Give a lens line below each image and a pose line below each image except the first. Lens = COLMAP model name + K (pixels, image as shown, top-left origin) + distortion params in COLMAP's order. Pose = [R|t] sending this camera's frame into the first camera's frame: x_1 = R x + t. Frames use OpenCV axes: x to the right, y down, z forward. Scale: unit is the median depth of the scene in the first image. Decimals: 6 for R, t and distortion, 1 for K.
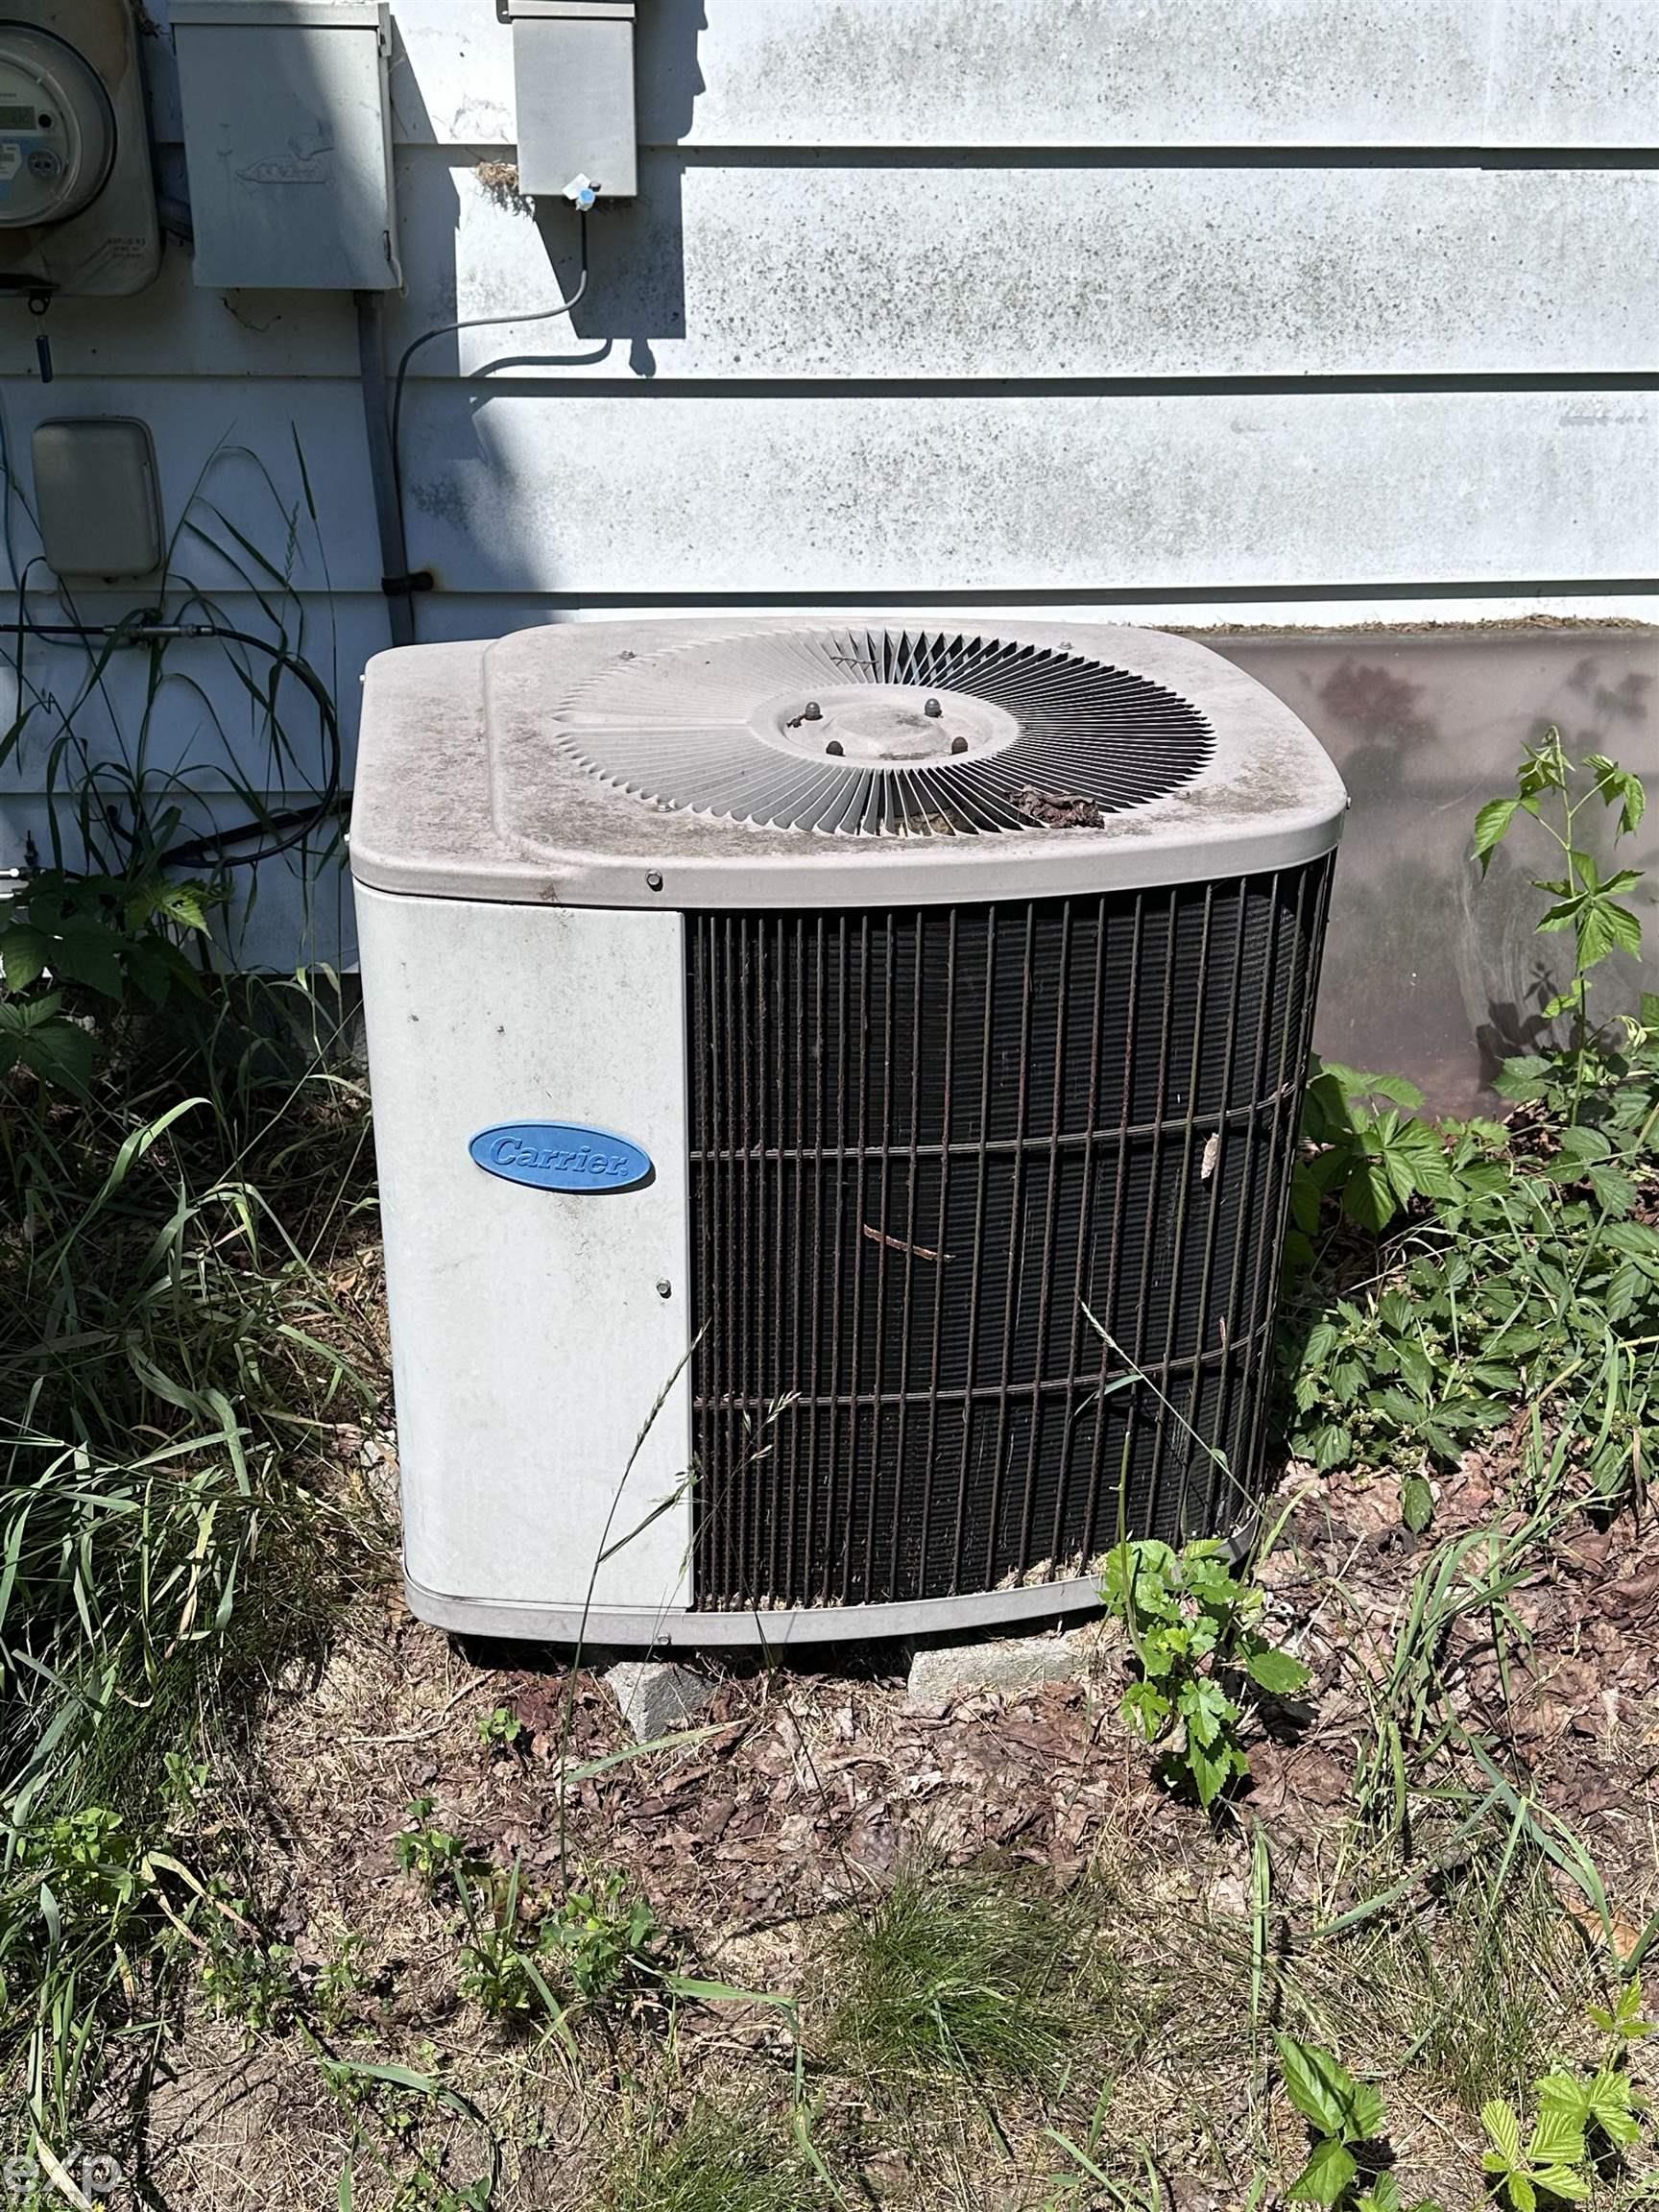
lens RADIAL K [[2417.7, 0, 829.5], [0, 2417.7, 1106.0], [0, 0, 1]] dist [0.228907, -0.451152]
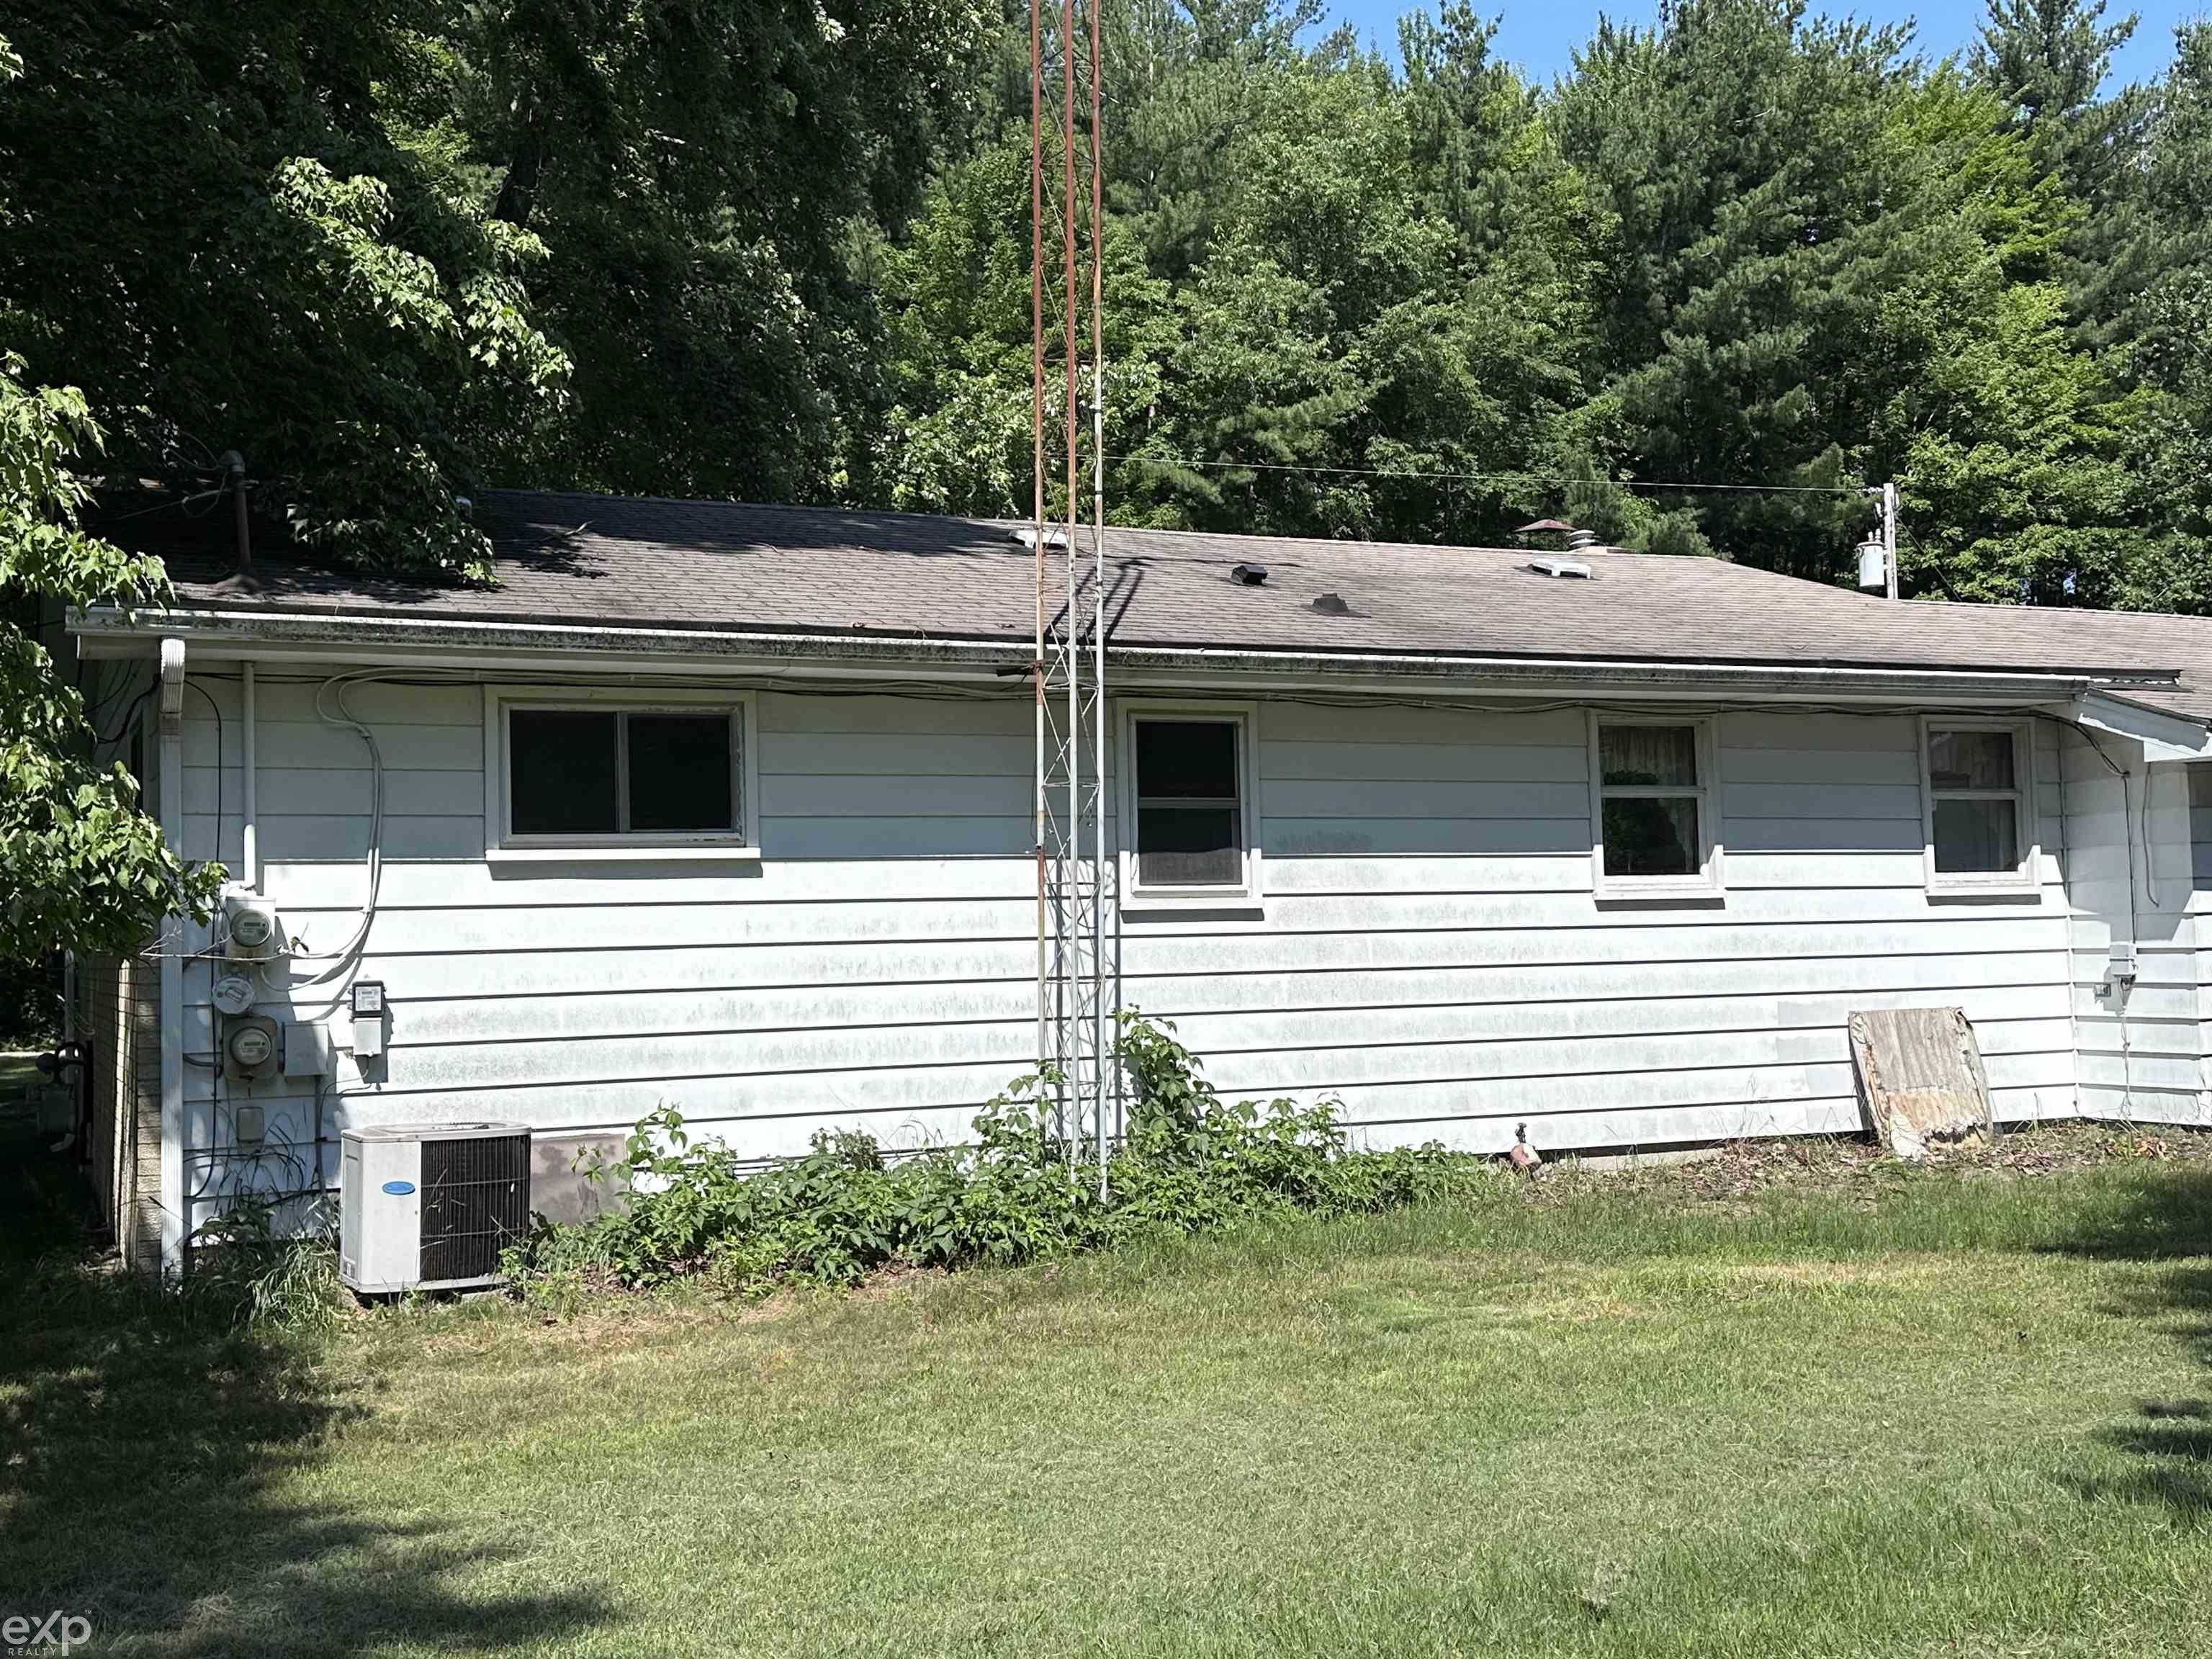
lens RADIAL K [[2417.7, 0, 1106.0], [0, 2417.7, 829.5], [0, 0, 1]] dist [0.228907, -0.451152]
pose [[0.932726, -0.013226, 0.360345, -0.473874], [0.185941, 0.873858, -0.449220, 1.646137], [-0.308948, 0.486002, 0.817529, -3.525516]]
